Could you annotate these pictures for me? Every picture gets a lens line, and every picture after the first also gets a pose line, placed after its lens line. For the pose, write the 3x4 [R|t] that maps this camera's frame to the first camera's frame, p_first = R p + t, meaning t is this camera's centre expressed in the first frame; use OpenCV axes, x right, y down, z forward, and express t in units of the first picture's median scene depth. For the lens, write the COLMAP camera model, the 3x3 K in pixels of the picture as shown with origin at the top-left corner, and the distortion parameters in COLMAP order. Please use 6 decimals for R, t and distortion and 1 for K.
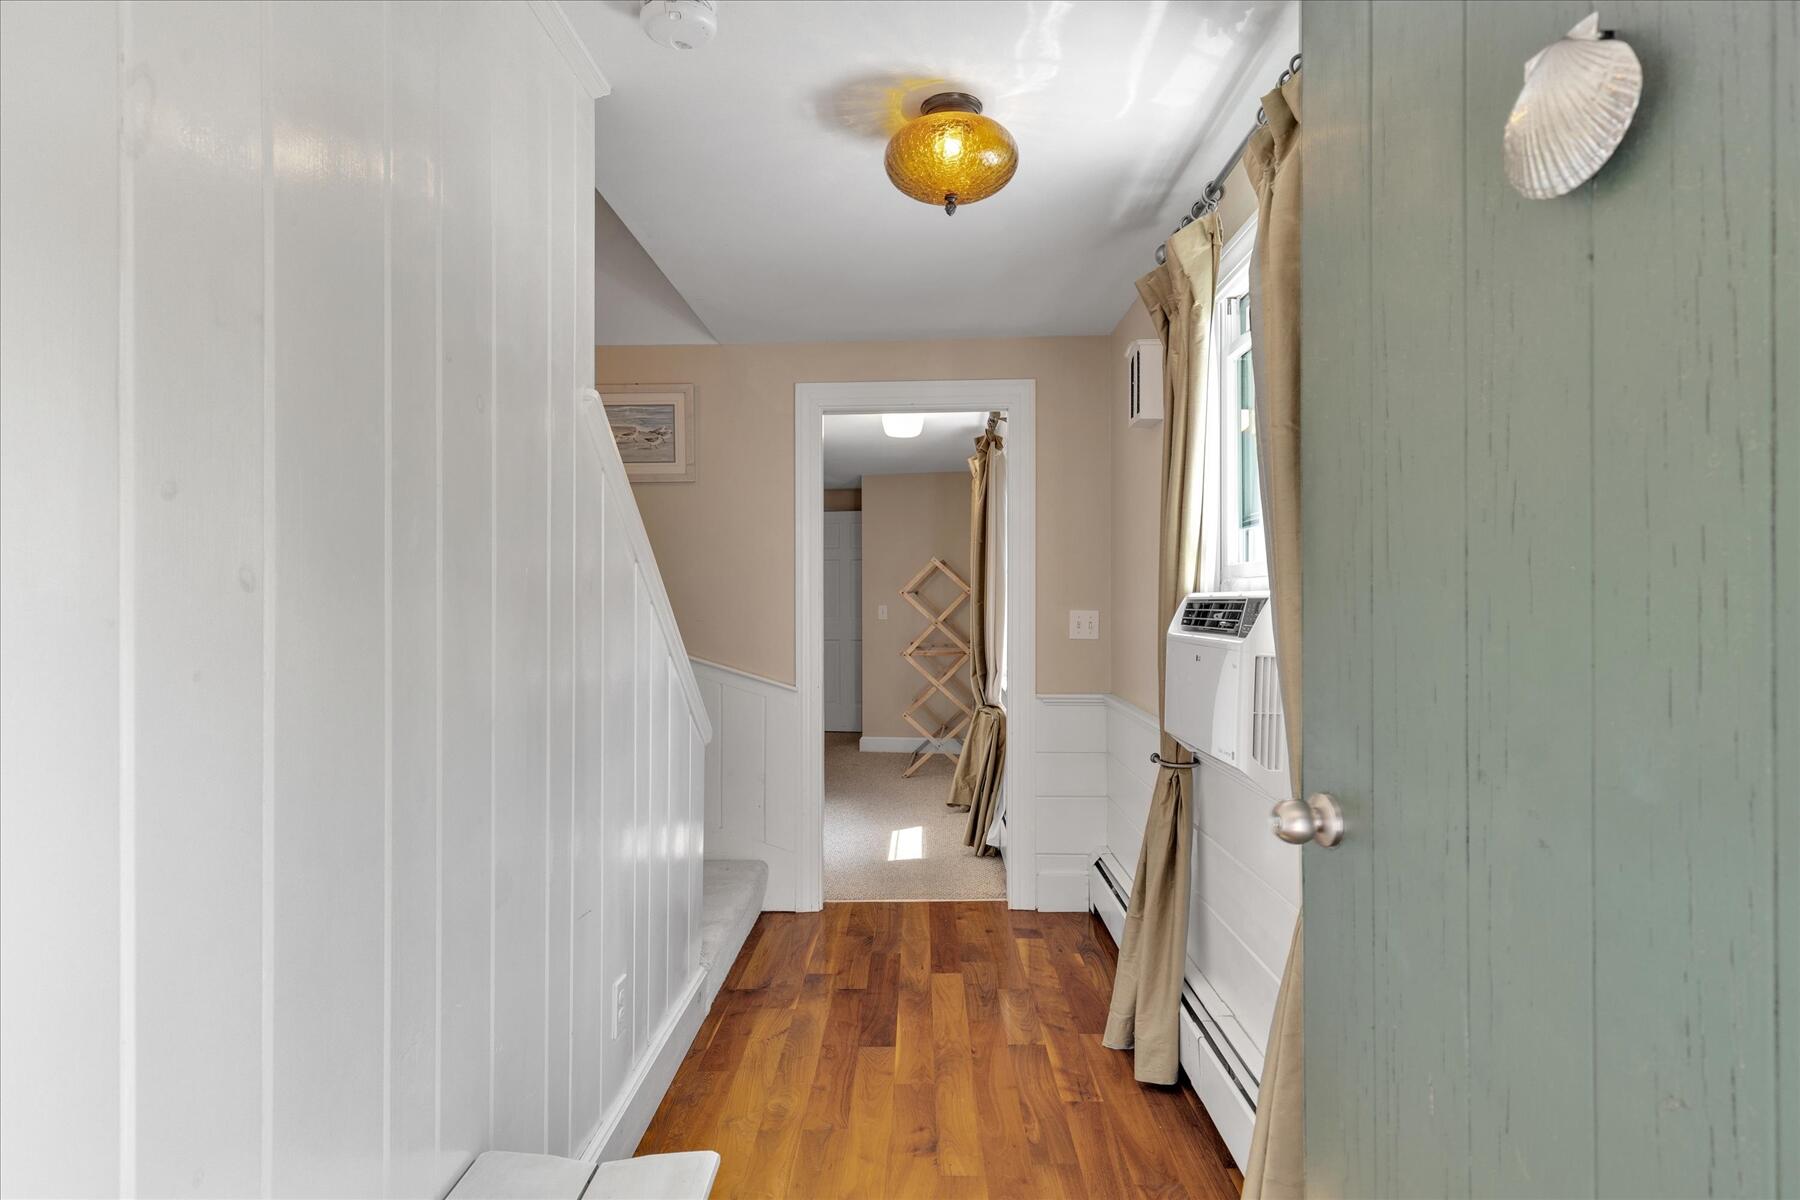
lens RADIAL K [[806.7, 0, 899.0], [0, 806.7, 598.8], [0, 0, 1]] dist [0.003939, -0.001484]
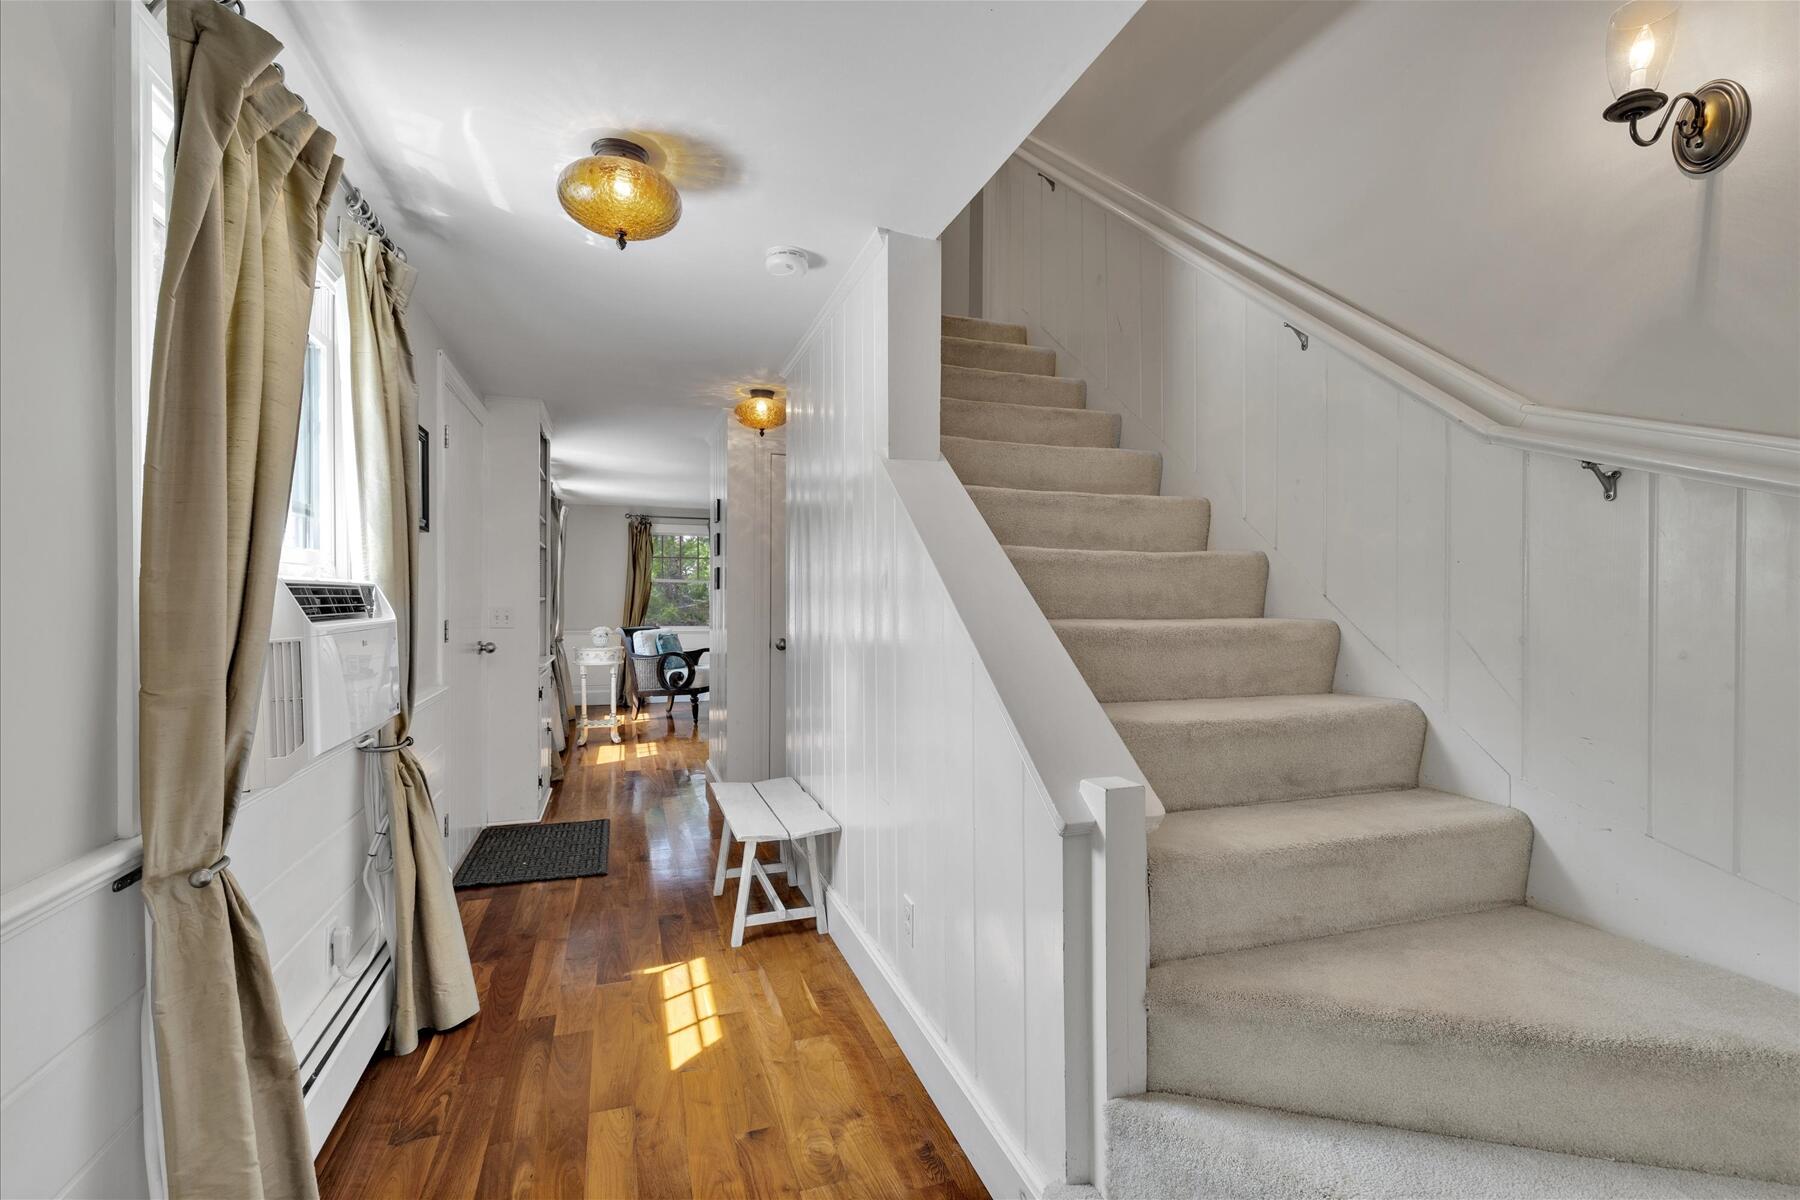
lens RADIAL K [[806.7, 0, 910.3], [0, 806.7, 601.9], [0, 0, 1]] dist [0.003939, -0.001484]
pose [[-0.936590, 0.002557, -0.350418, 0.081473], [-0.001568, 0.999933, 0.011488, 0.011144], [0.350424, 0.011309, -0.936523, 2.168874]]
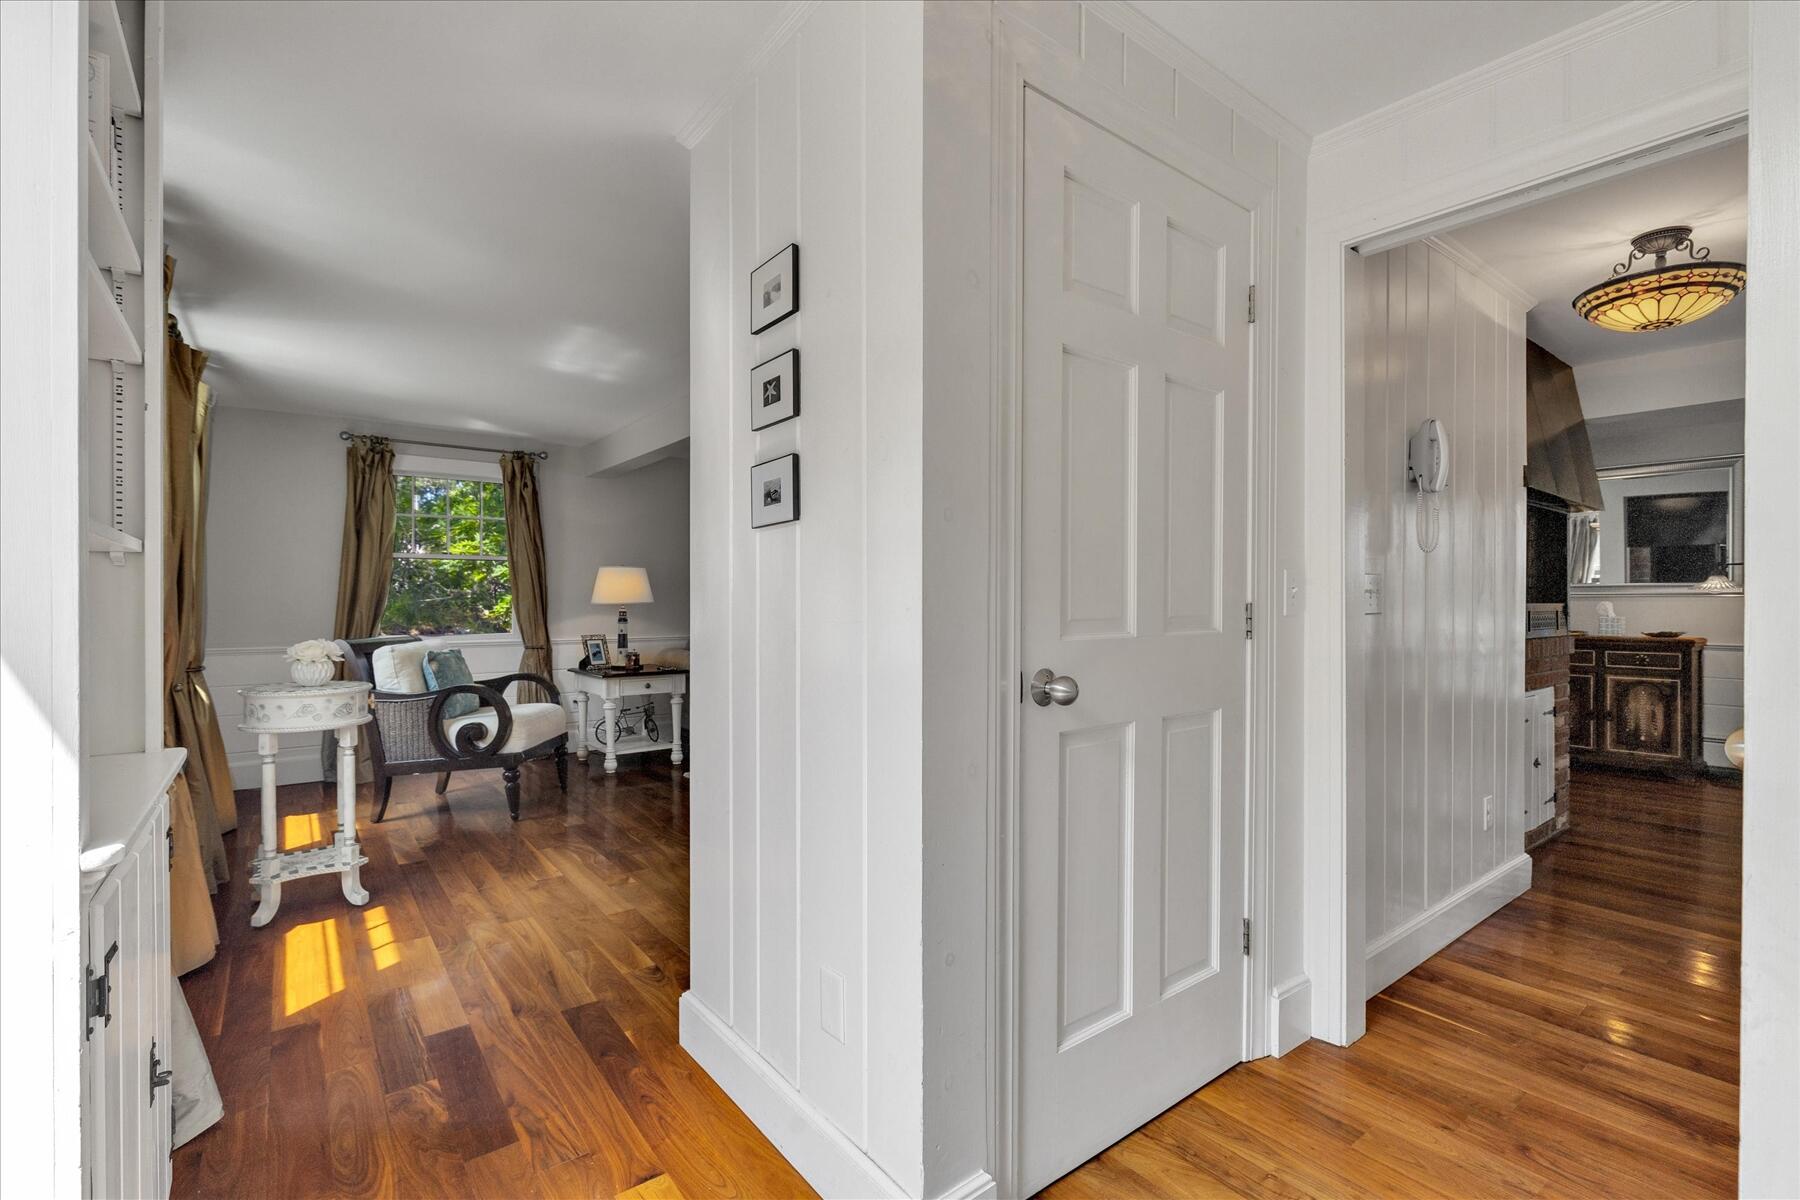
lens RADIAL K [[806.7, 0, 896.4], [0, 806.7, 601.1], [0, 0, 1]] dist [0.003939, -0.001484]
pose [[-0.786505, 0.007685, -0.617536, 0.110799], [0.003200, 0.999960, 0.008369, 0.029506], [0.617575, 0.004606, -0.786498, 1.655370]]
